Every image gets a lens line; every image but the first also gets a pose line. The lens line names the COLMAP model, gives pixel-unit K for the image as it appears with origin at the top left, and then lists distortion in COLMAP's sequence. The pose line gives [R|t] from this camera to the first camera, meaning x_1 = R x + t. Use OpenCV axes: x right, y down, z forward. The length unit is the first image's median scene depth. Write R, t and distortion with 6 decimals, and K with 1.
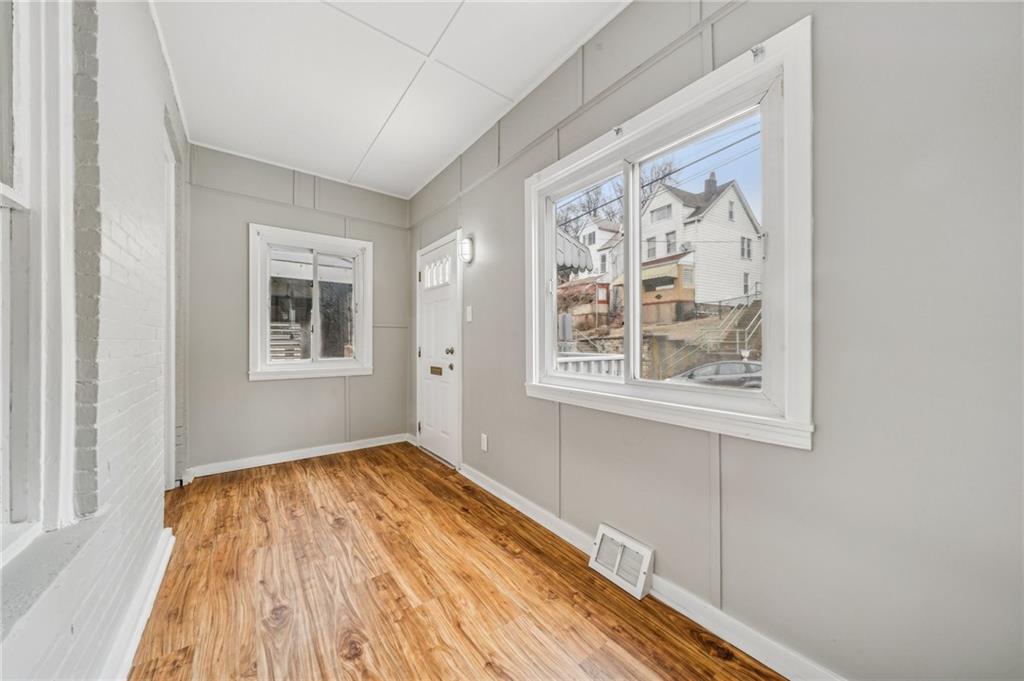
lens RADIAL K [[350.7, 0, 512.0], [0, 350.7, 340.5], [0, 0, 1]] dist [-0.000153, 0.000003]
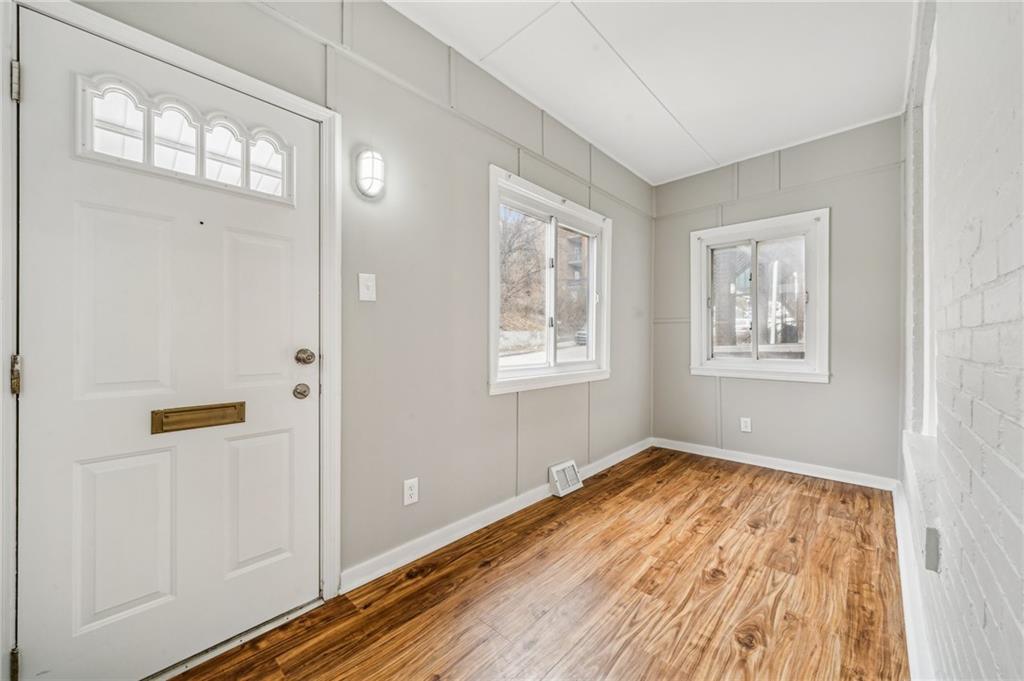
lens RADIAL K [[381.4, 0, 512.0], [0, 381.4, 336.3], [0, 0, 1]] dist [0.000560, 0.000082]
pose [[-0.164474, 0.008395, 0.986346, -1.181176], [-0.001377, 0.999961, -0.008740, 0.011458], [-0.986380, -0.002796, -0.164456, 1.353408]]
